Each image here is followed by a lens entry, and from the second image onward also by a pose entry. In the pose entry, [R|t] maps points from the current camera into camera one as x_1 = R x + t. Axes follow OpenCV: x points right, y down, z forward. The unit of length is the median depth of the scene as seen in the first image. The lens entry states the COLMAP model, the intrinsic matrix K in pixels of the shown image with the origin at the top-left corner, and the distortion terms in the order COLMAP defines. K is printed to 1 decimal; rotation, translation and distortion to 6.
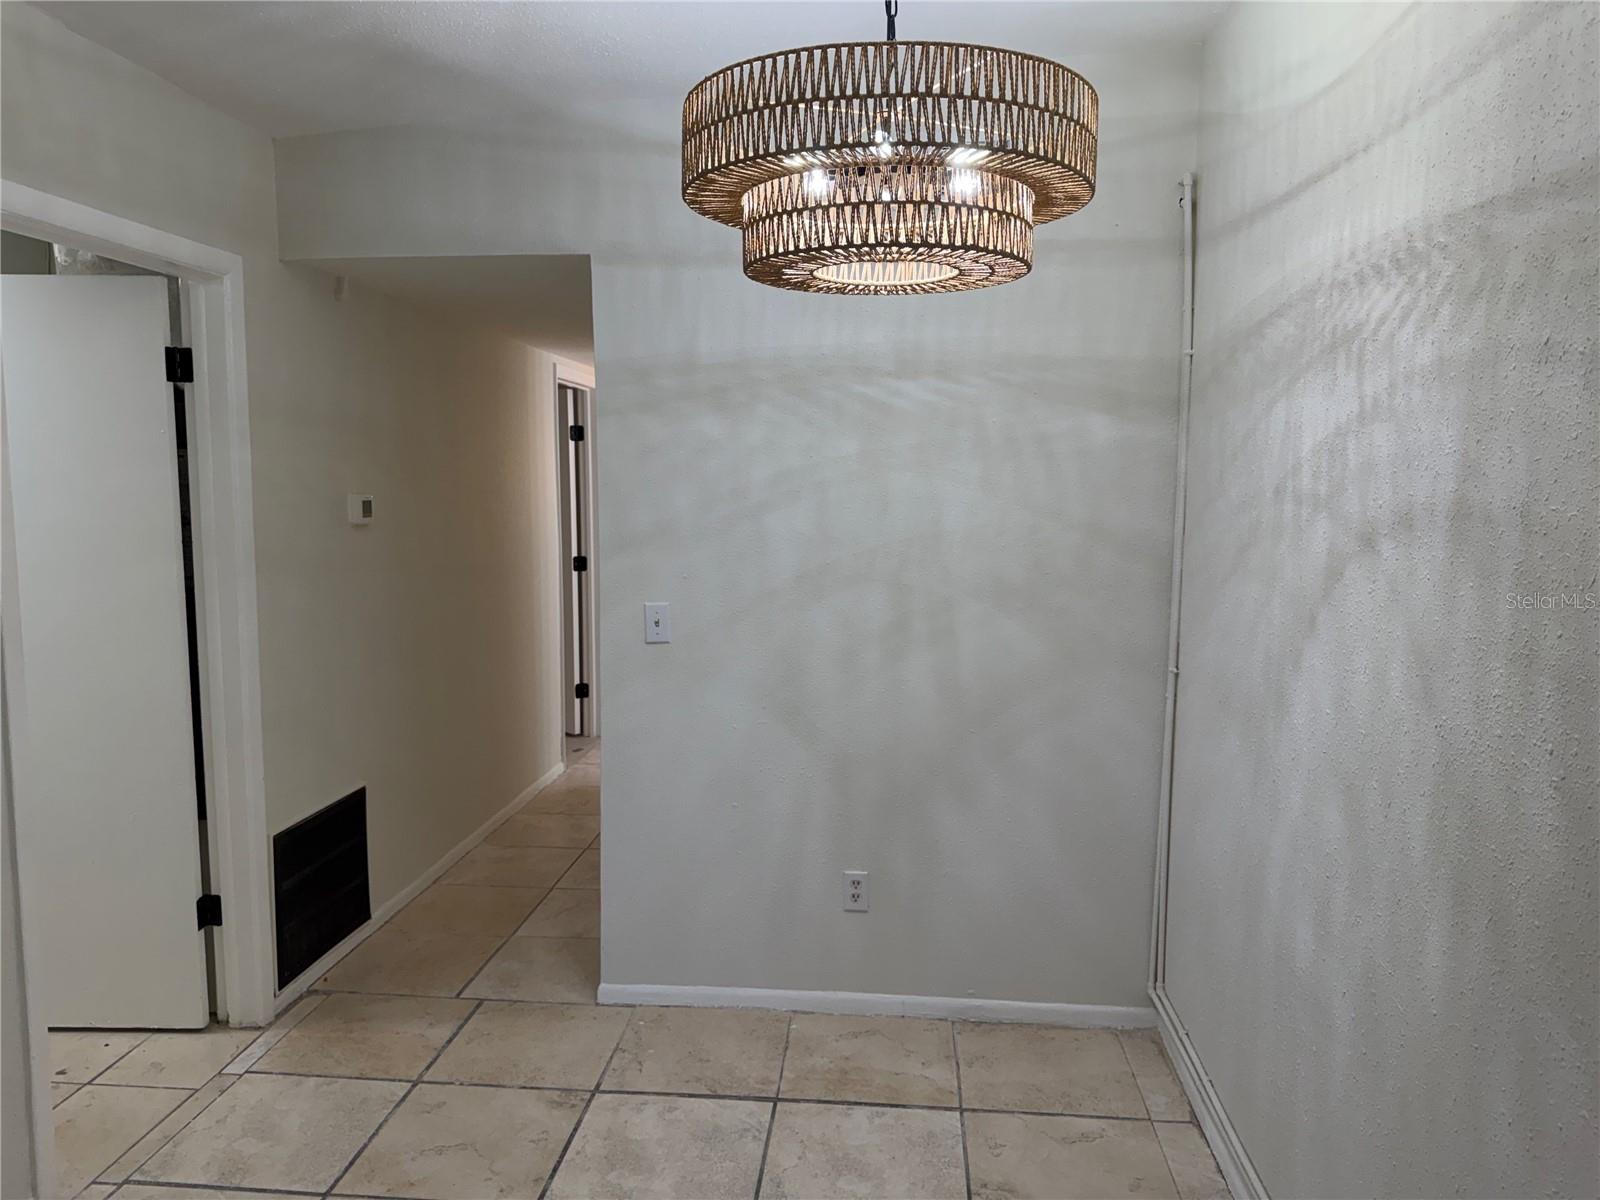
lens RADIAL K [[1143.1, 0, 807.9], [0, 1143.1, 593.4], [0, 0, 1]] dist [0.080448, -0.096942]
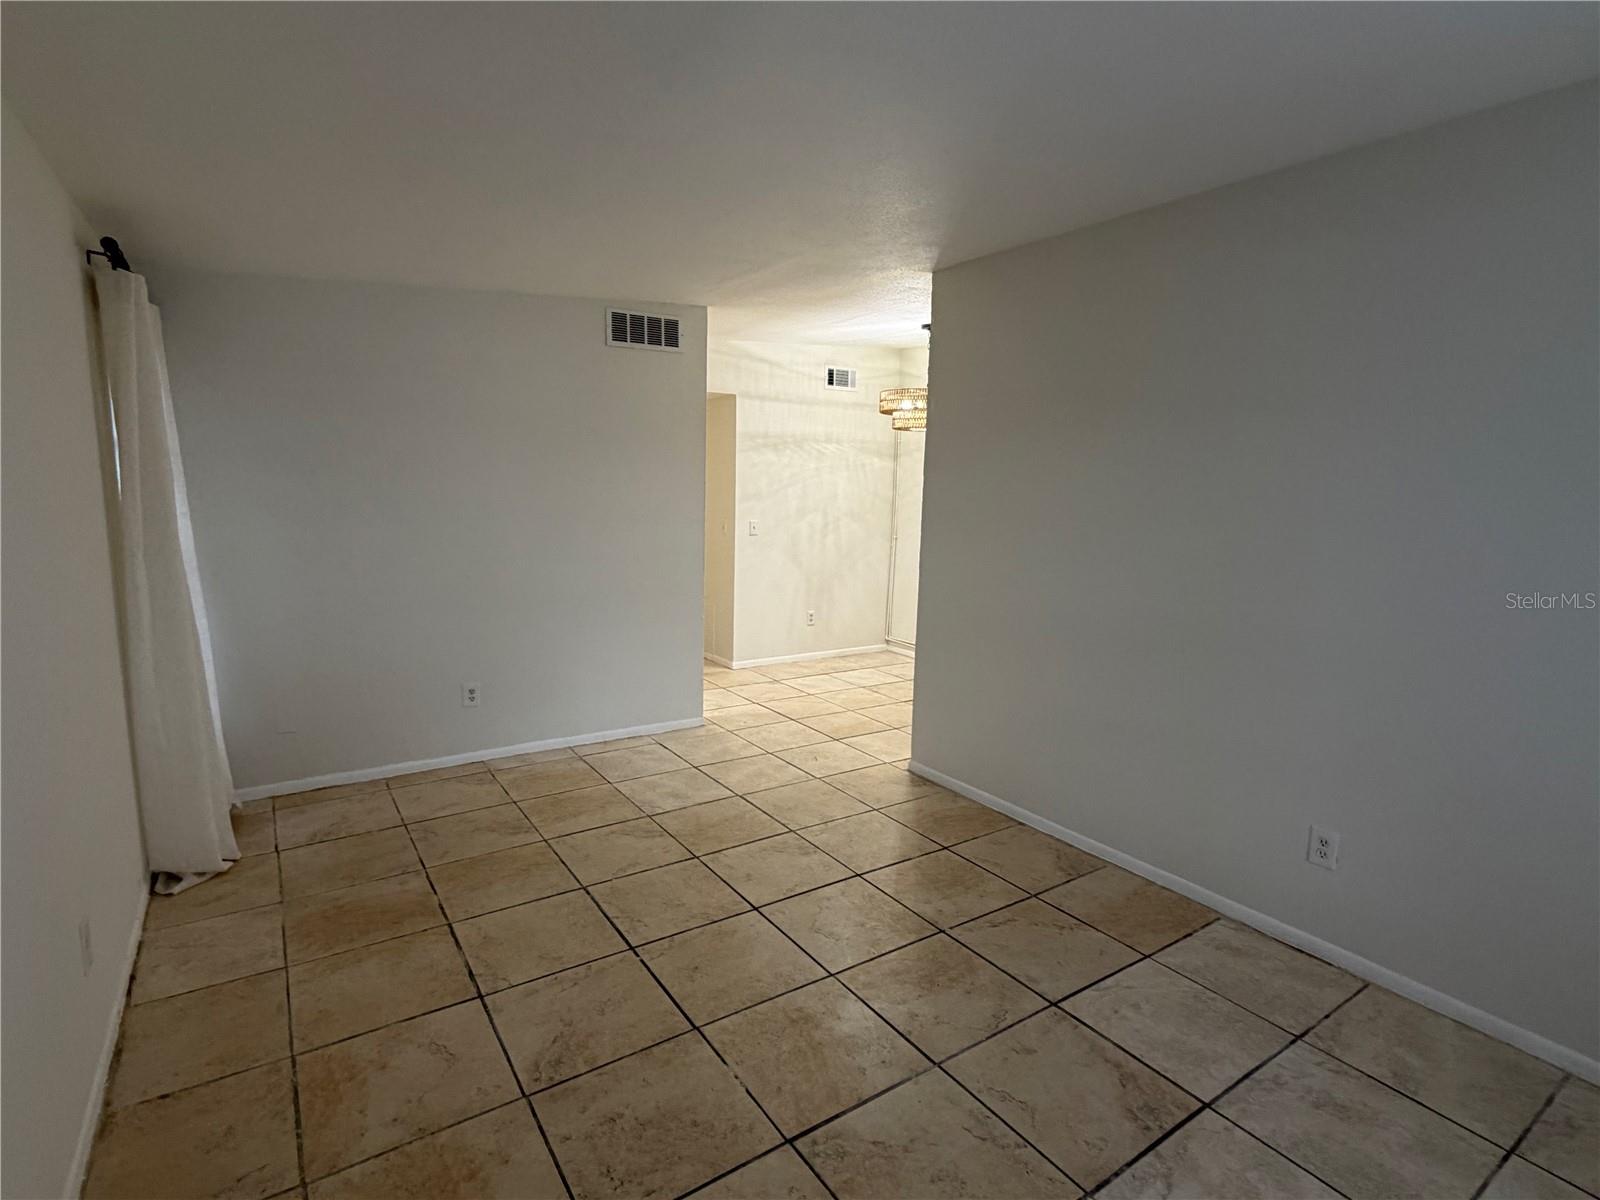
lens RADIAL K [[812.5, 0, 803.5], [0, 812.5, 598.5], [0, 0, 1]] dist [-0.001139, 0.000170]
pose [[0.775386, -0.077302, 0.626738, -1.337092], [0.042425, 0.996614, 0.070435, 0.065537], [-0.630061, -0.028024, 0.776040, -0.629661]]
